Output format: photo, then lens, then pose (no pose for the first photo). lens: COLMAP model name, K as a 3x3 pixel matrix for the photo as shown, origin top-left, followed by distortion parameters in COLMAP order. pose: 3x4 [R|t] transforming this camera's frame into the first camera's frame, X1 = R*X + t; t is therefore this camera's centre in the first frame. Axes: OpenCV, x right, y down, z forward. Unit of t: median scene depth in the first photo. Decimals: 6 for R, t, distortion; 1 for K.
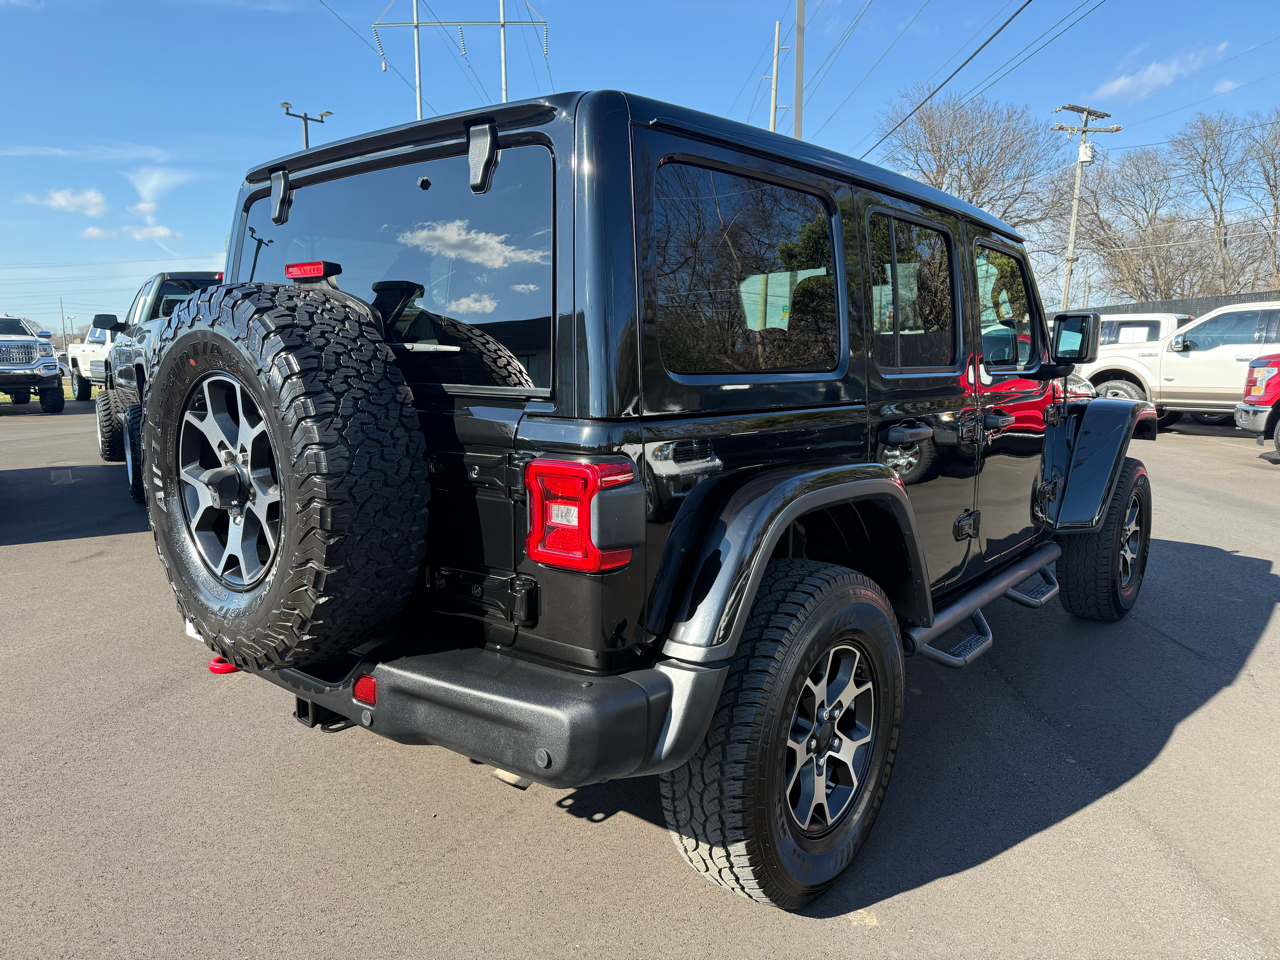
lens RADIAL K [[911.7, 0, 633.2], [0, 911.7, 482.6], [0, 0, 1]] dist [0.040043, -0.059330]
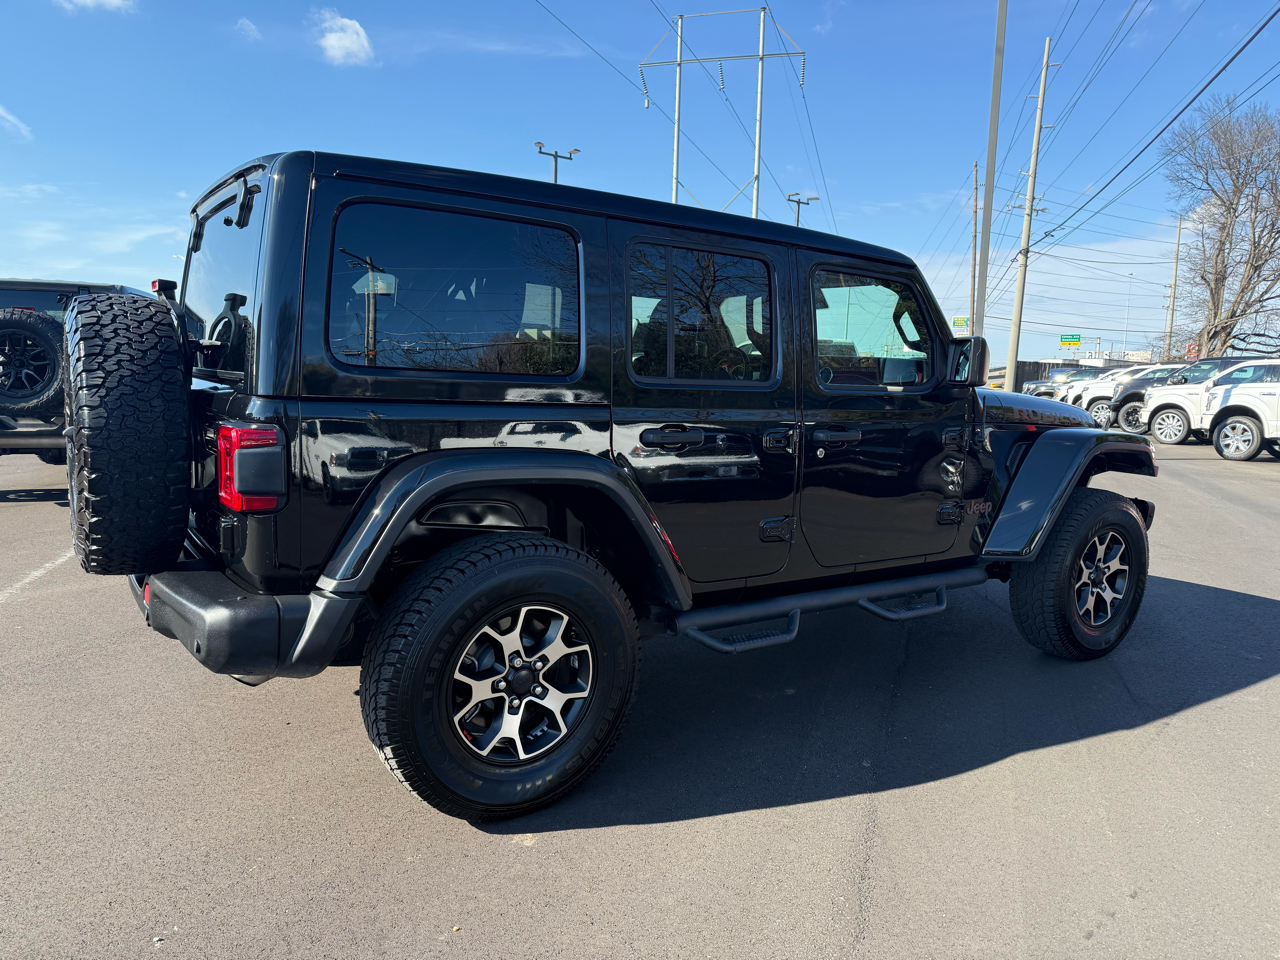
lens RADIAL K [[905.7, 0, 640.0], [0, 905.7, 480.0], [0, 0, 1]] dist [0.101074, -0.179426]
pose [[0.962590, 0.062753, -0.263596, 0.637549], [-0.070651, 0.997289, -0.020583, 0.029691], [0.261590, 0.038436, 0.964413, -0.102053]]
